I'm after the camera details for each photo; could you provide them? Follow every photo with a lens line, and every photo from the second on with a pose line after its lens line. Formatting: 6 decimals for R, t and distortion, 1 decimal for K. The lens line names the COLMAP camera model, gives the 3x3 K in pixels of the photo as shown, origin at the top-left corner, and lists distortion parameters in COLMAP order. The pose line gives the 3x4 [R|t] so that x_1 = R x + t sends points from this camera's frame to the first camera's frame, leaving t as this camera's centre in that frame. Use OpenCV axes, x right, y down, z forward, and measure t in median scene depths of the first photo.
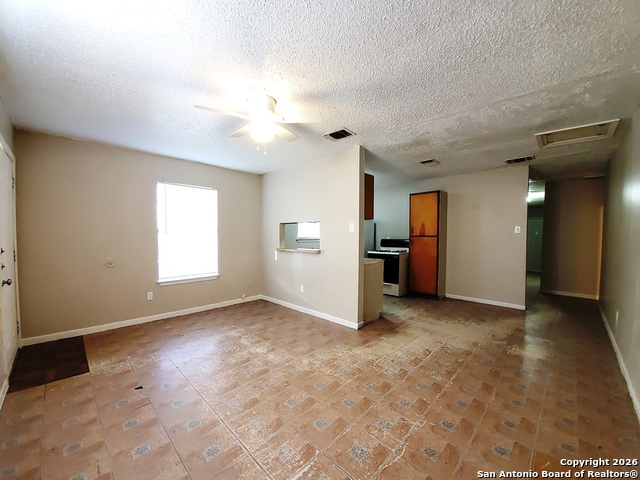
lens RADIAL K [[251.7, 0, 316.4], [0, 251.7, 241.0], [0, 0, 1]] dist [0.012893, -0.016782]
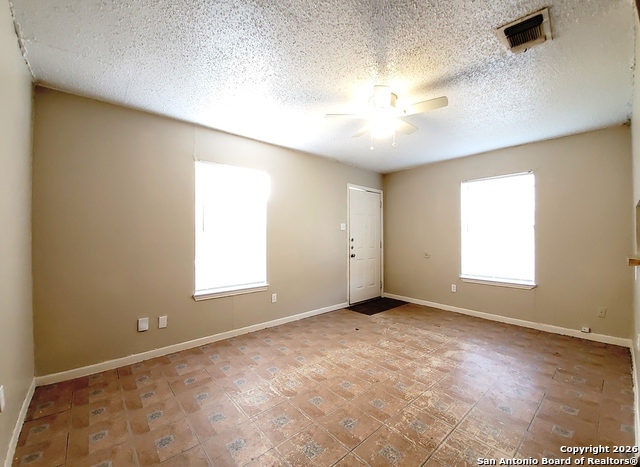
lens RADIAL K [[258.3, 0, 314.3], [0, 258.3, 235.6], [0, 0, 1]] dist [-0.014565, -0.000071]
pose [[-0.085387, -0.010625, -0.996291, 0.704541], [-0.031725, 0.999465, -0.007940, 0.024264], [0.995843, 0.030929, -0.085679, 0.673912]]
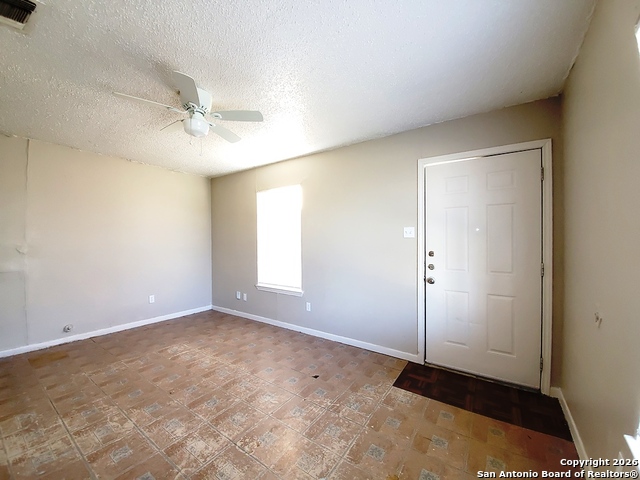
lens RADIAL K [[251.7, 0, 316.4], [0, 251.7, 241.0], [0, 0, 1]] dist [0.012893, -0.016782]
pose [[-0.984408, -0.003080, -0.175876, -0.398556], [-0.009973, 0.999216, 0.038321, -0.049554], [0.175620, 0.039477, -0.983666, 1.637409]]
